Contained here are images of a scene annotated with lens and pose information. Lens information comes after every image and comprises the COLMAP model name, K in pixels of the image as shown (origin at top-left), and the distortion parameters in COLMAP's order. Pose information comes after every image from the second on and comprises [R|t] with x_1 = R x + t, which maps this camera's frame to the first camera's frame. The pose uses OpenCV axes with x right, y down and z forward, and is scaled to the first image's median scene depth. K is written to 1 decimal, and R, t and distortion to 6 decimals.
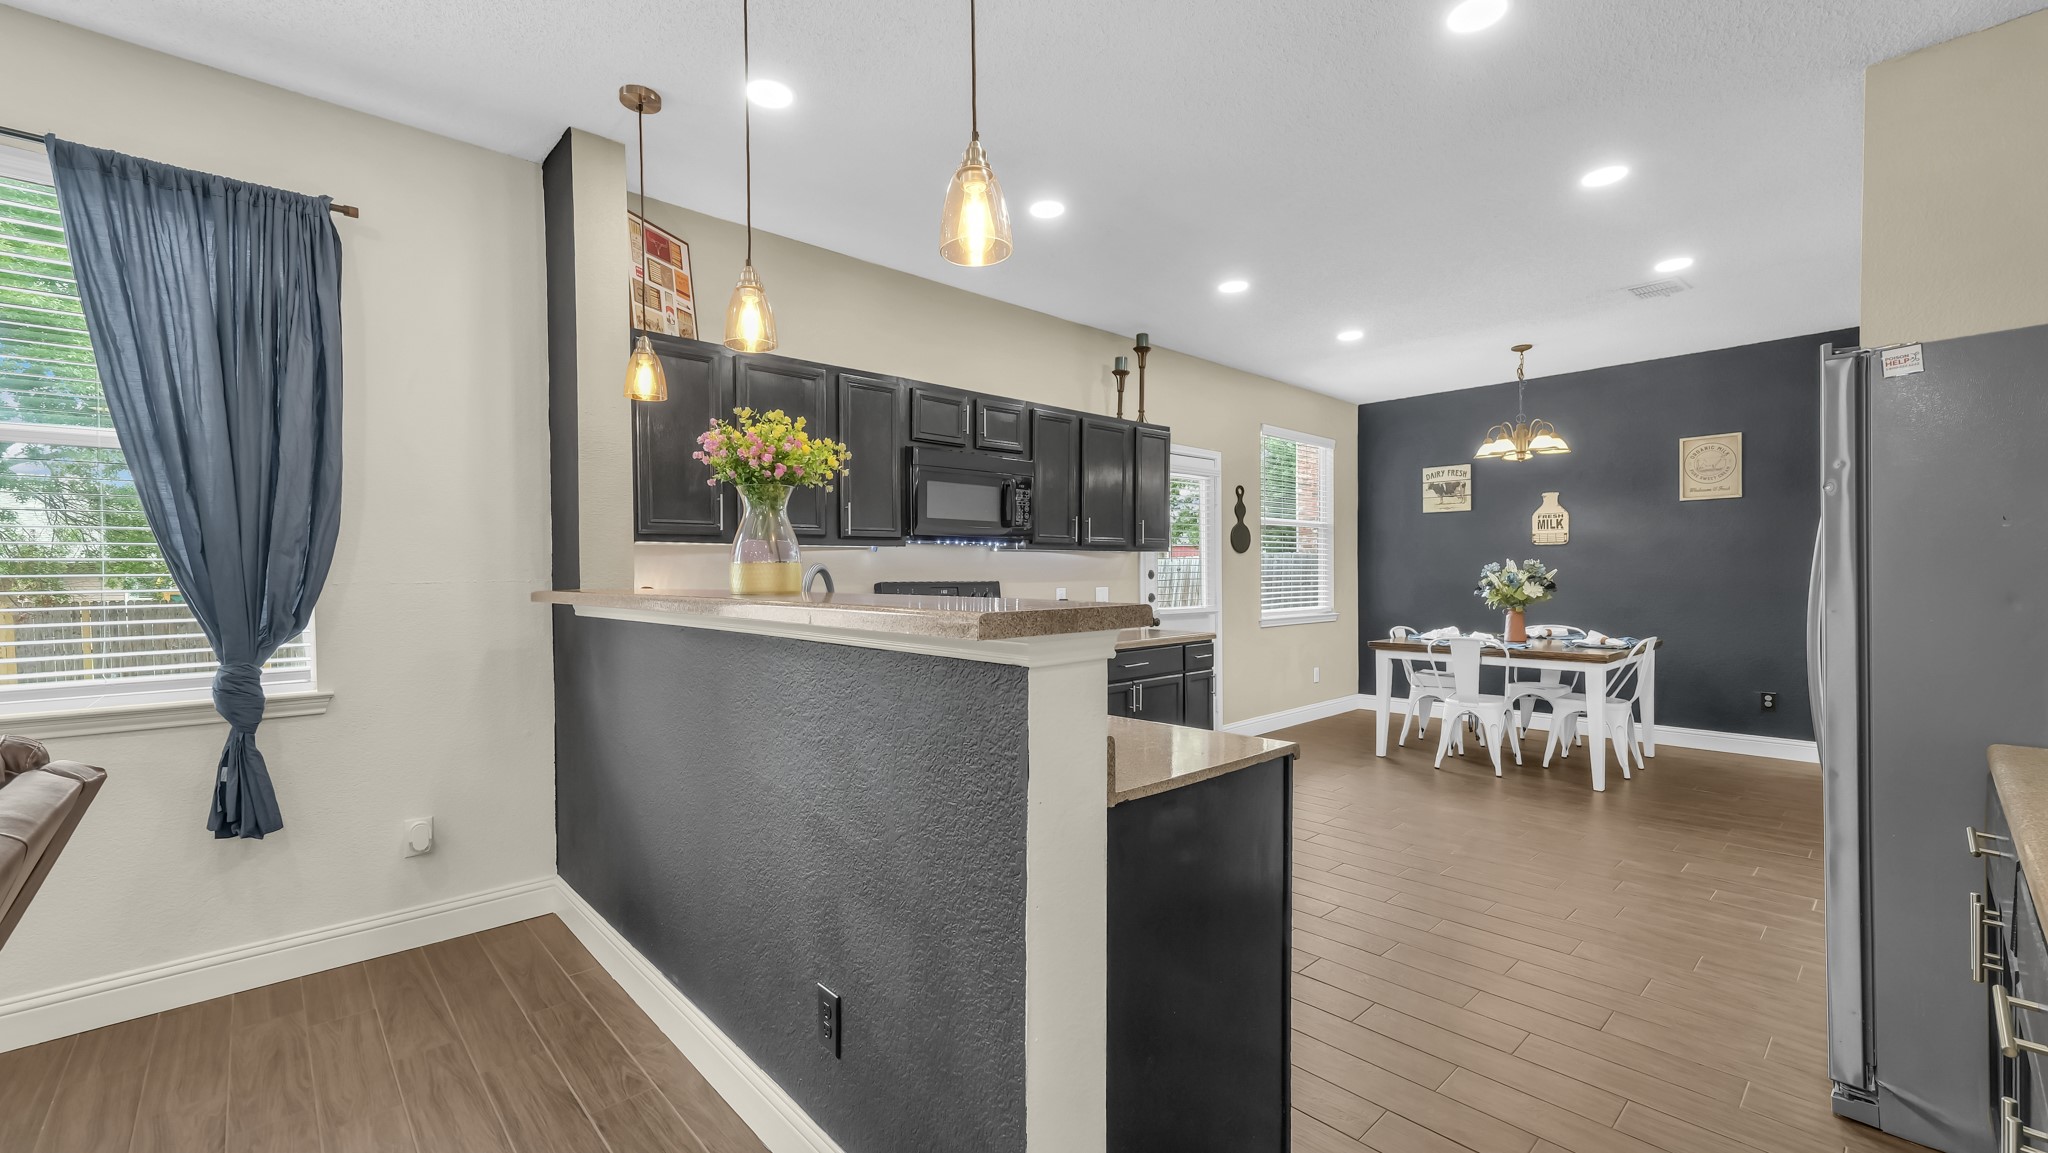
lens RADIAL K [[838.6, 0, 1023.9], [0, 838.6, 577.1], [0, 0, 1]] dist [0.004062, 0.000712]
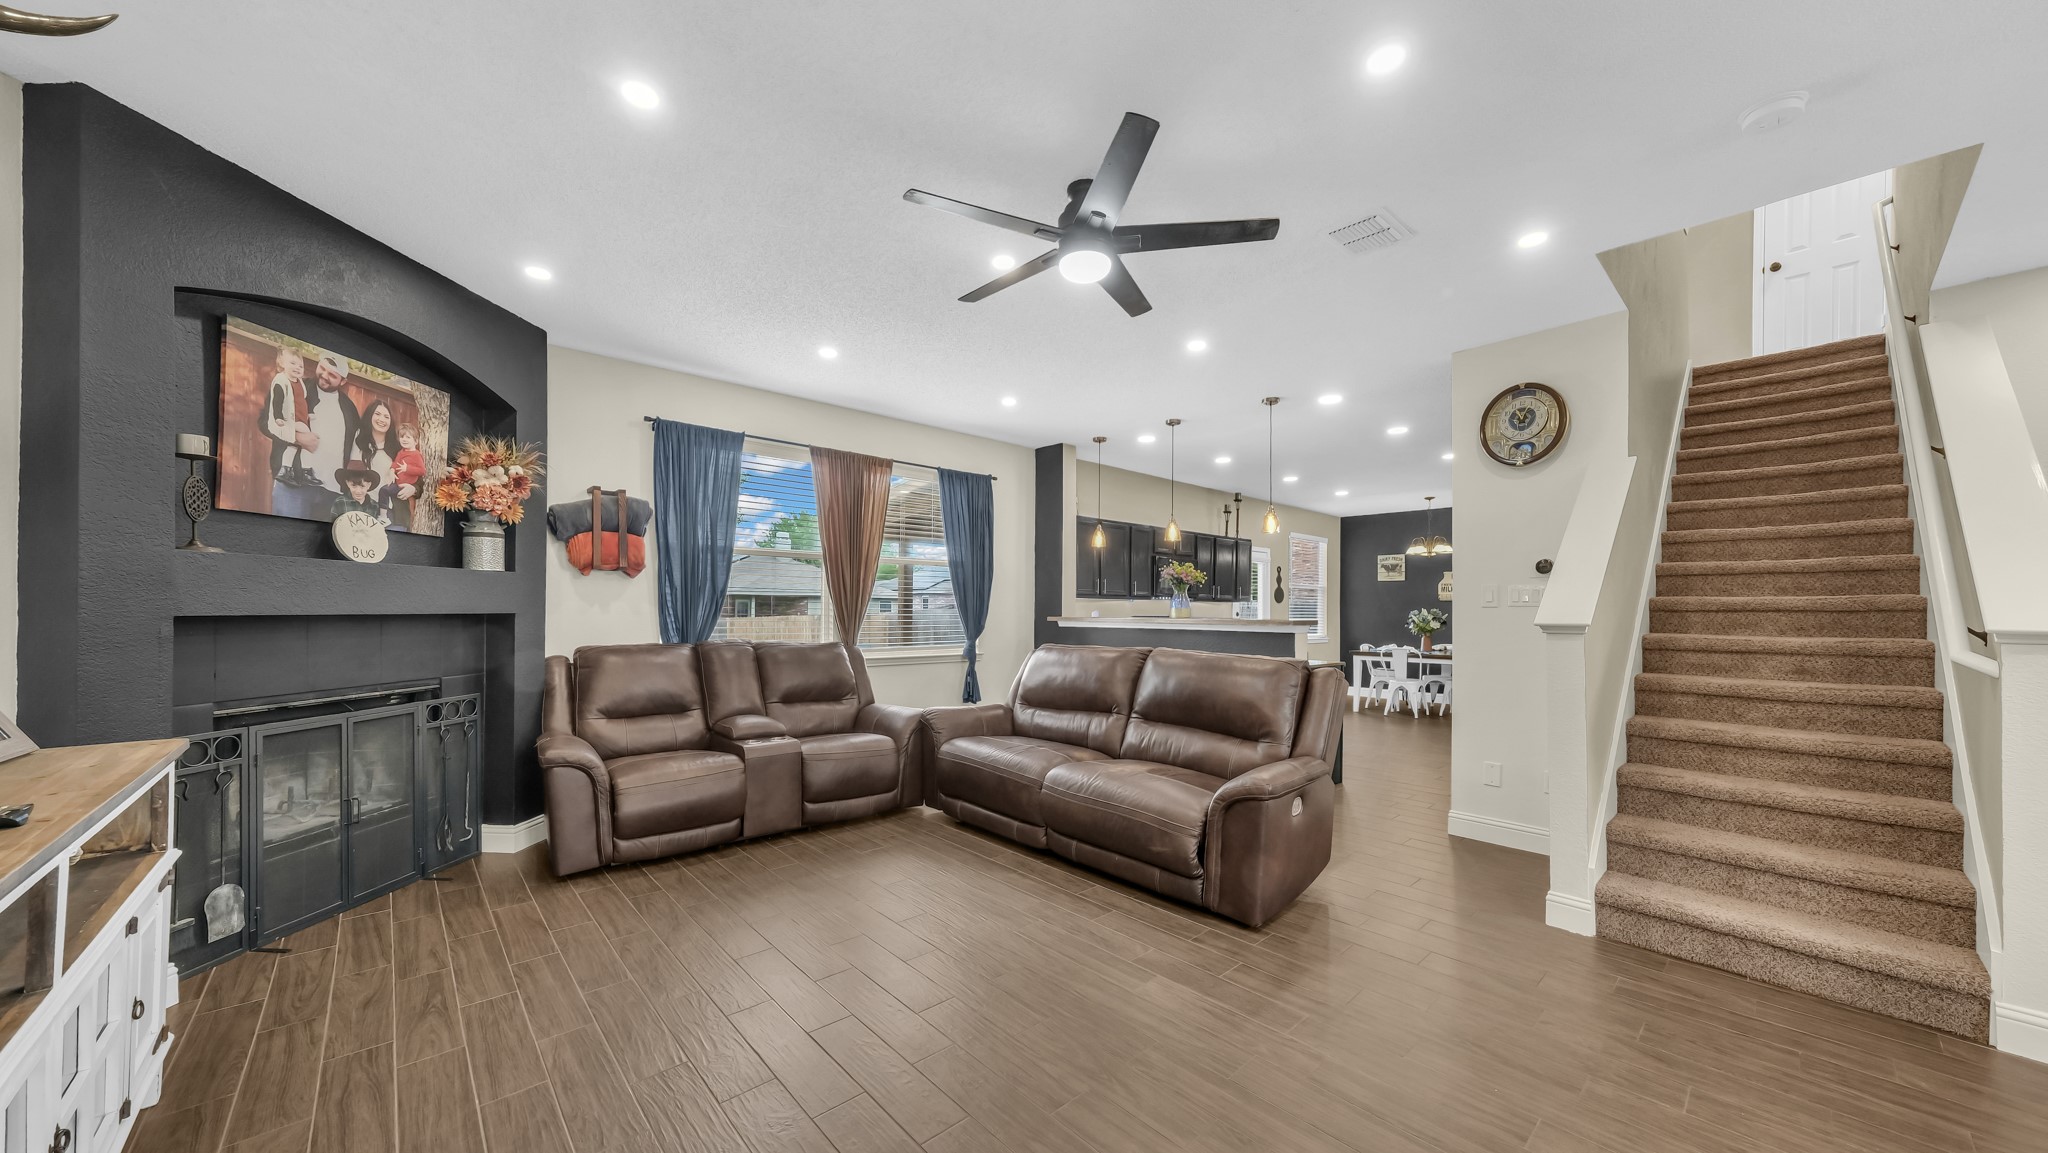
lens RADIAL K [[731.6, 0, 1027.3], [0, 731.6, 606.9], [0, 0, 1]] dist [-0.011372, 0.004386]
pose [[0.999920, 0.012634, 0.000944, -0.311778], [-0.012620, 0.999832, -0.013296, 0.008272], [-0.001112, 0.013283, 0.999911, -0.632847]]
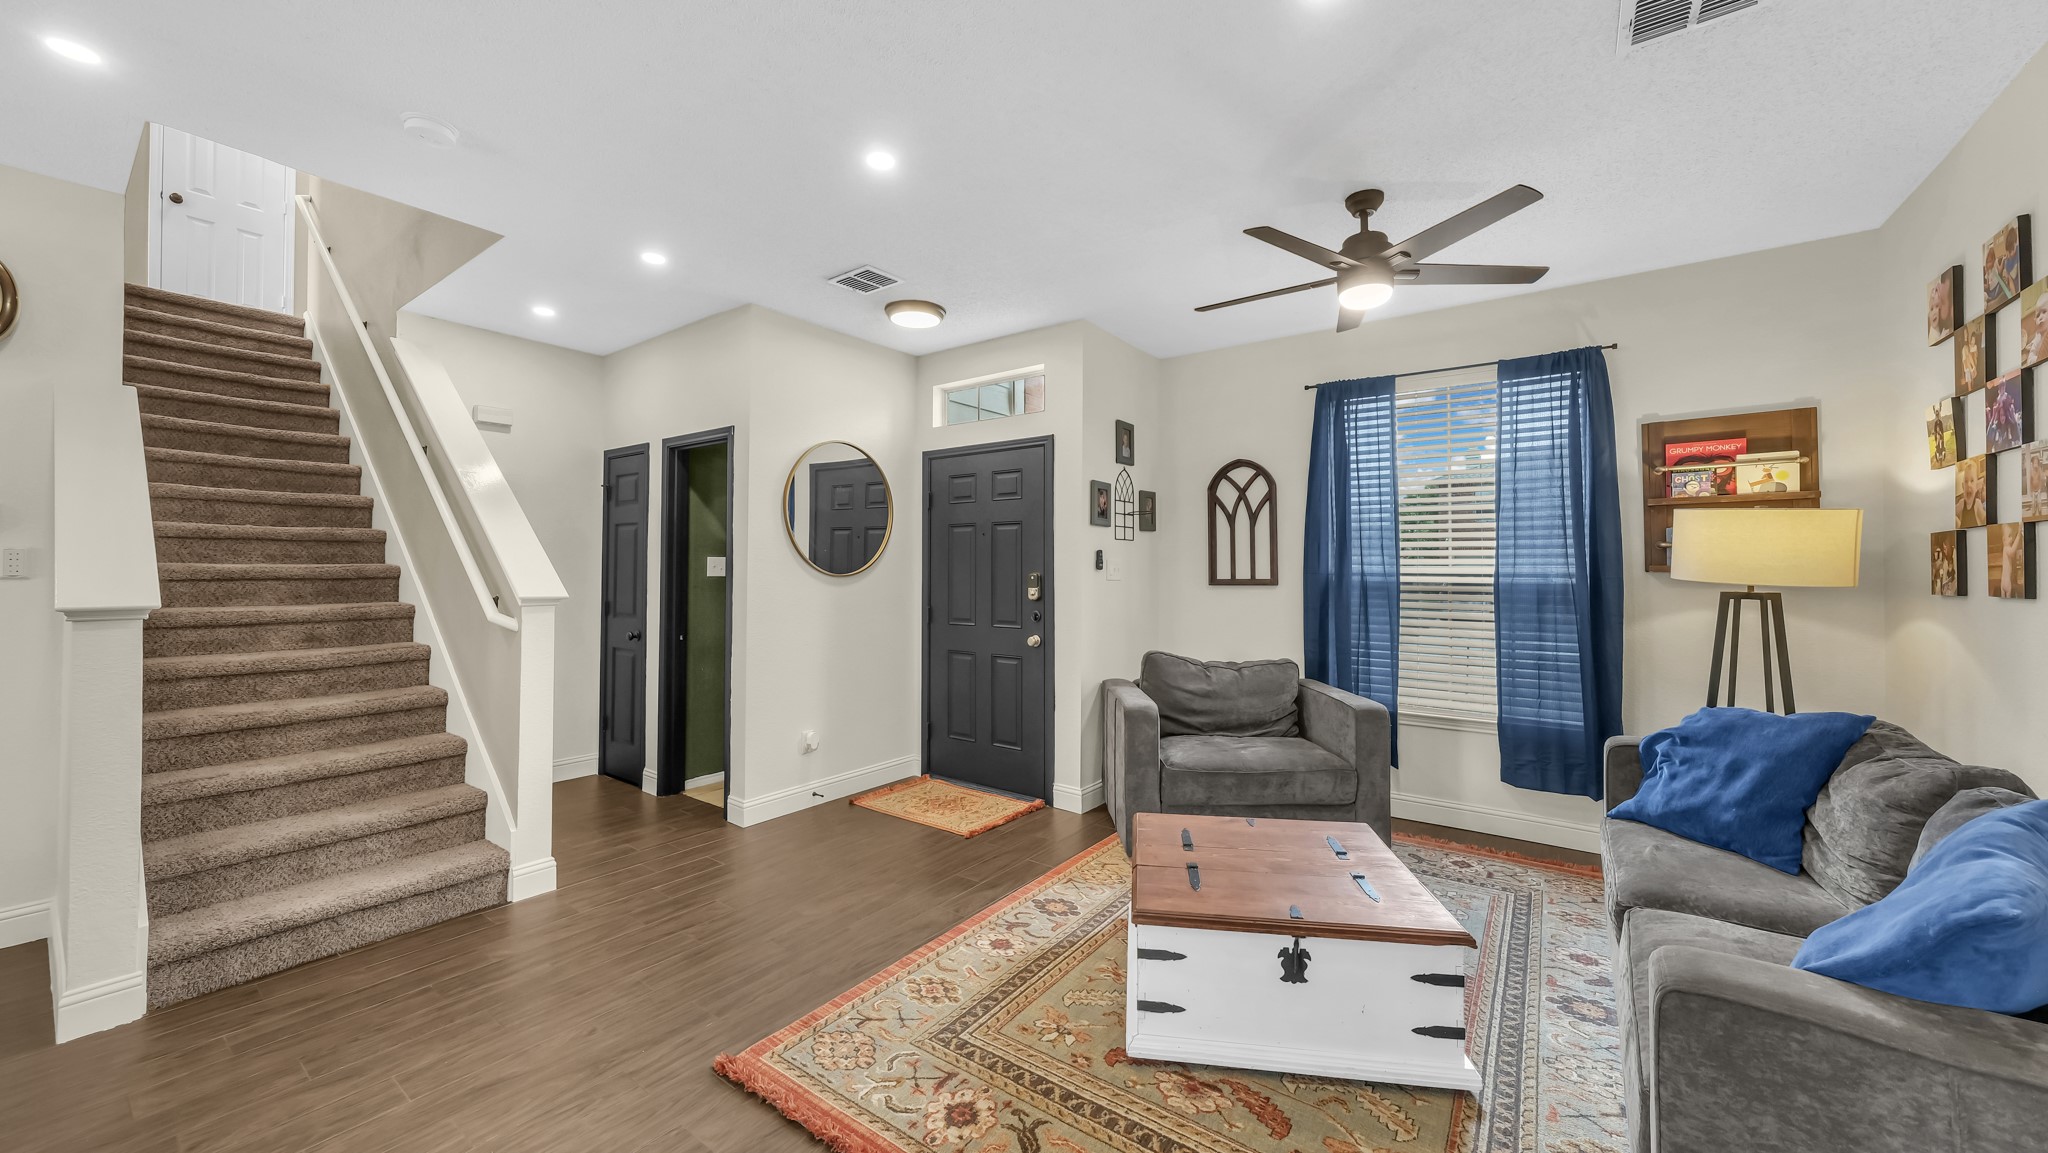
lens RADIAL K [[731.6, 0, 1020.9], [0, 731.6, 558.5], [0, 0, 1]] dist [-0.011372, 0.004386]
pose [[-0.194178, 0.018924, 0.980784, -0.382702], [0.007496, 0.999813, -0.017807, -0.005648], [-0.980938, 0.003894, -0.194283, -0.513073]]
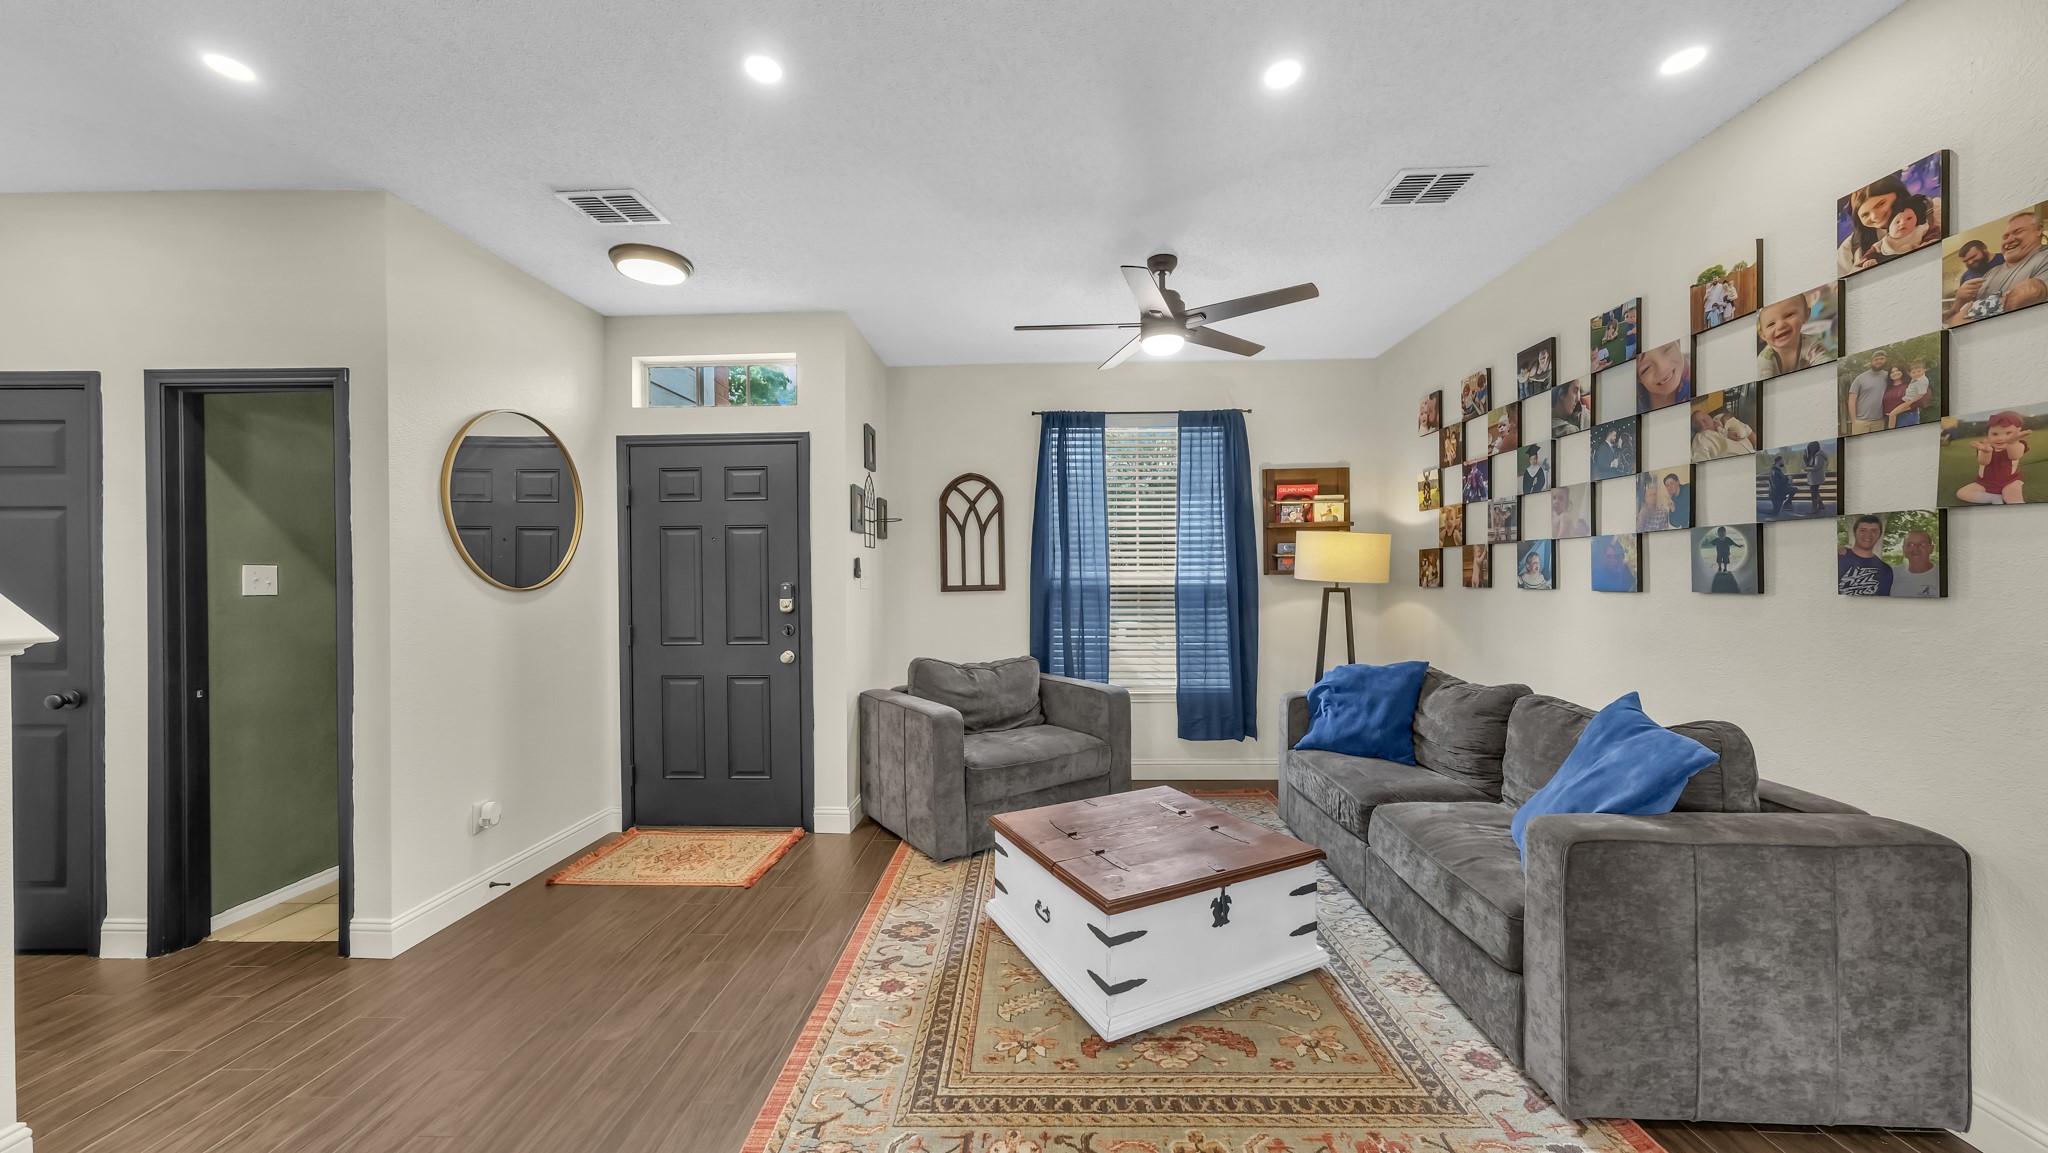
lens RADIAL K [[703.1, 0, 1026.4], [0, 703.1, 579.6], [0, 0, 1]] dist [-0.009507, 0.004443]
pose [[-0.717942, 0.007229, 0.696065, -0.265978], [0.018175, 0.999800, 0.008363, -0.007667], [-0.695865, 0.018655, -0.717930, -0.359919]]
